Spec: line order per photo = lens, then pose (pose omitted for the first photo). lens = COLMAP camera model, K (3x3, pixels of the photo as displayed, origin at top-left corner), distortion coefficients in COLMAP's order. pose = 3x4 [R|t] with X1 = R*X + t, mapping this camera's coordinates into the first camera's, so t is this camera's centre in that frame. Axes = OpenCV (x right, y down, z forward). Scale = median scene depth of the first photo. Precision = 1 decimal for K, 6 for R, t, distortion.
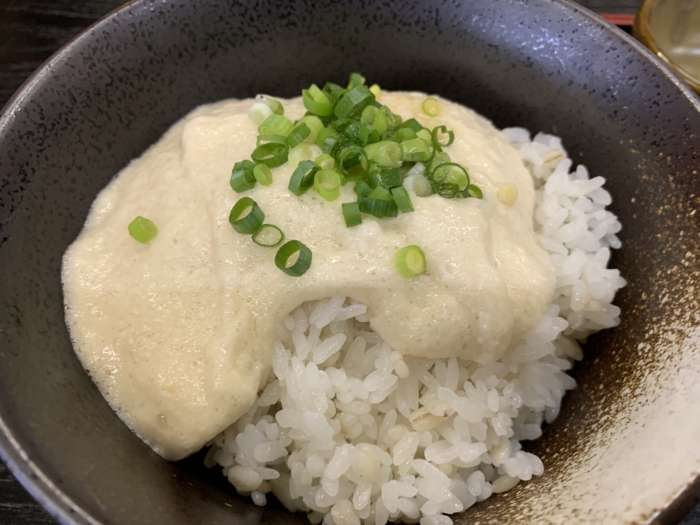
lens RADIAL K [[531.7, 0, 349.2], [0, 531.7, 261.4], [0, 0, 1]] dist [0.022569, -0.020396]
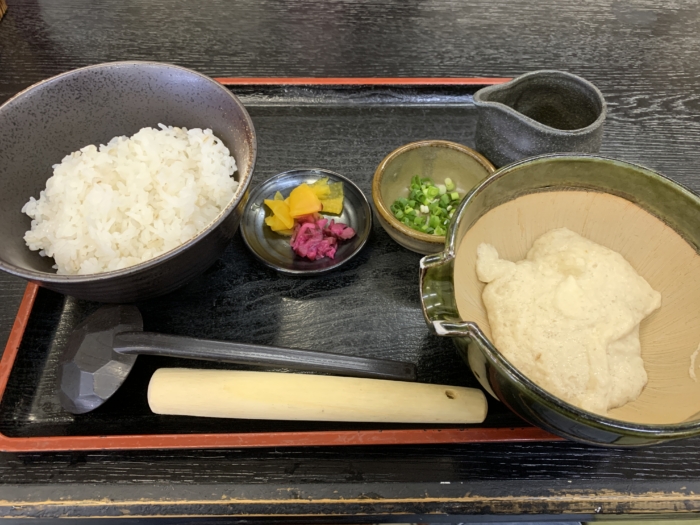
lens RADIAL K [[531.7, 0, 352.4], [0, 531.7, 262.7], [0, 0, 1]] dist [0.022569, -0.020396]
pose [[0.969730, -0.215756, 0.114335, 0.600336], [0.219136, 0.975533, -0.017719, 0.503342], [-0.107714, 0.042238, 0.993284, -1.321030]]
